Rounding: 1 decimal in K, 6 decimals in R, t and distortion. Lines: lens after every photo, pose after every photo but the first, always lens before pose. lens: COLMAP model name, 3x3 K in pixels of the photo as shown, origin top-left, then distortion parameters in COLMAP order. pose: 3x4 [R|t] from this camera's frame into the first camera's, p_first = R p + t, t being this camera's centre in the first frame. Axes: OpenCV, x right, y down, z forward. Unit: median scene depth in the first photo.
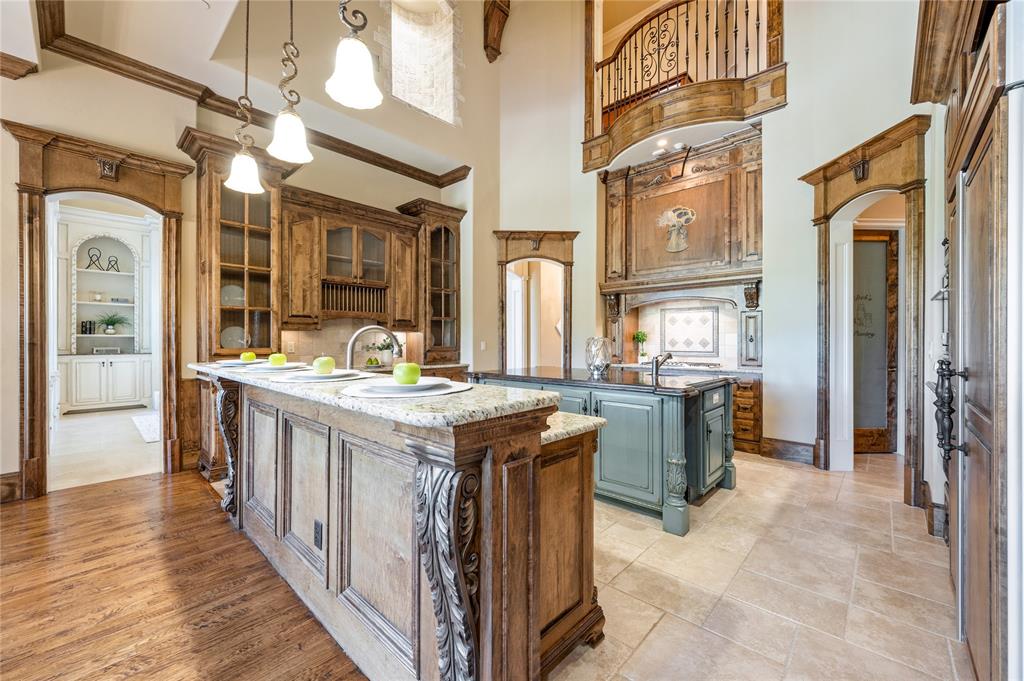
lens RADIAL K [[402.6, 0, 515.0], [0, 402.6, 340.0], [0, 0, 1]] dist [-0.008324, 0.000303]
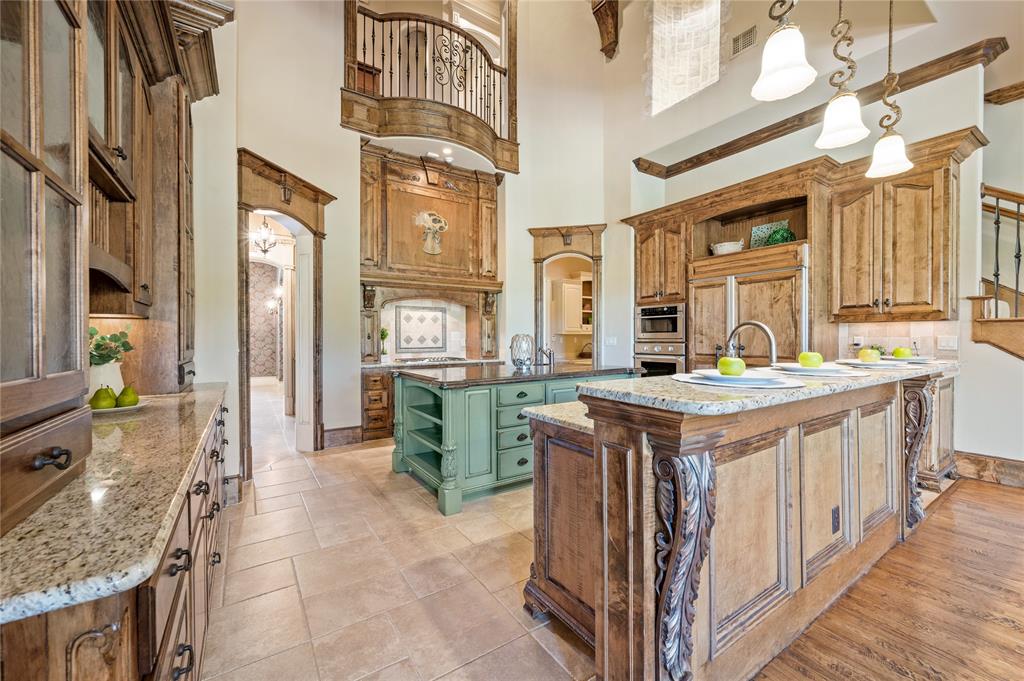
lens RADIAL K [[402.6, 0, 513.3], [0, 402.6, 340.2], [0, 0, 1]] dist [-0.008324, 0.000303]
pose [[0.236713, -0.003422, 0.971574, -0.573633], [-0.000624, 0.999993, 0.003674, 0.004644], [-0.971580, -0.001476, 0.236709, 0.529866]]
